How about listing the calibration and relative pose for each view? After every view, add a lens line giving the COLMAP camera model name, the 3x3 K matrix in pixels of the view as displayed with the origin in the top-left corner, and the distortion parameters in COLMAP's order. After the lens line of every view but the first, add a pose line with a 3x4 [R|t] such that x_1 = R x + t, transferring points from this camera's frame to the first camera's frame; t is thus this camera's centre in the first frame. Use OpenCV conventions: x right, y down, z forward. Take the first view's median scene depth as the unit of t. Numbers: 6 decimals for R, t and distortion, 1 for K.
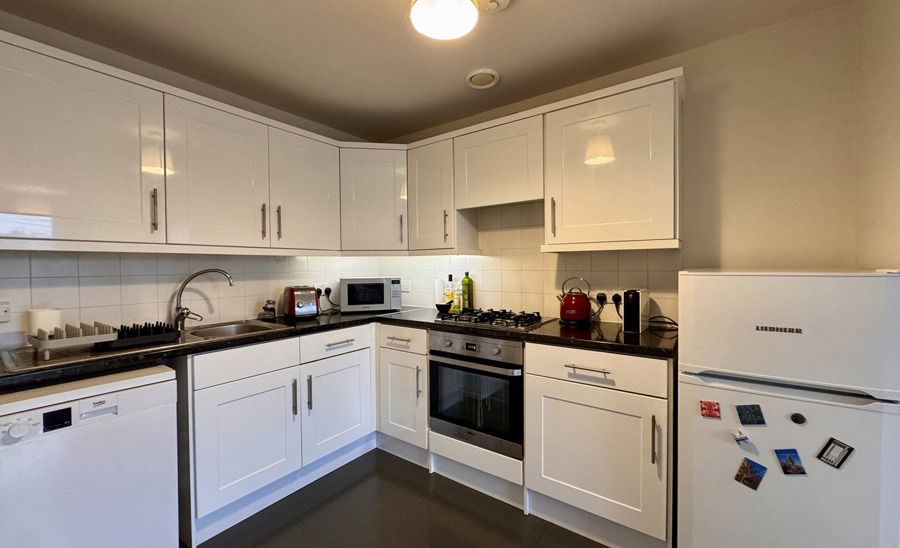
lens RADIAL K [[355.4, 0, 450.0], [0, 355.4, 274.0], [0, 0, 1]] dist [0.000434, -0.000066]
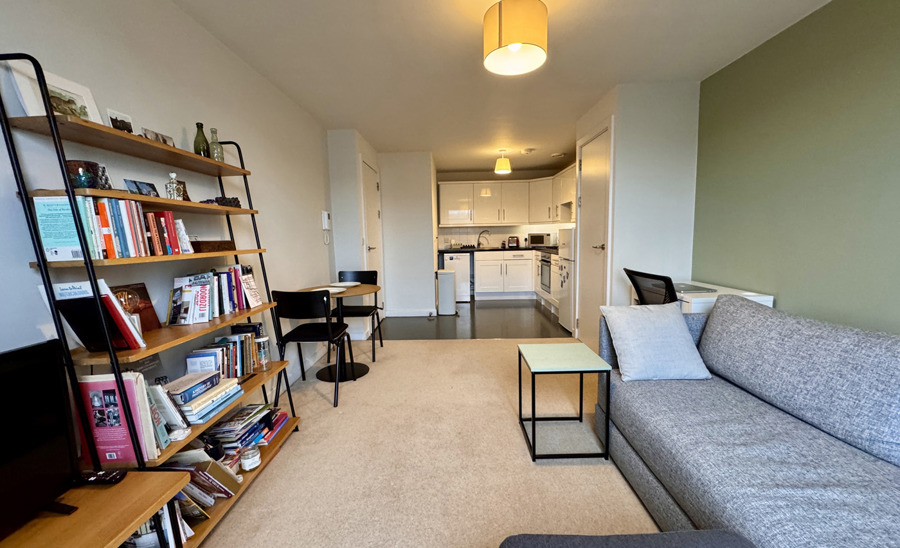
lens RADIAL K [[355.4, 0, 450.0], [0, 355.4, 274.0], [0, 0, 1]] dist [0.000434, -0.000066]
pose [[0.577981, 0.085194, -0.811591, 1.883736], [0.002506, 0.994346, 0.106163, 0.037113], [0.816046, -0.063394, 0.574499, -1.227500]]
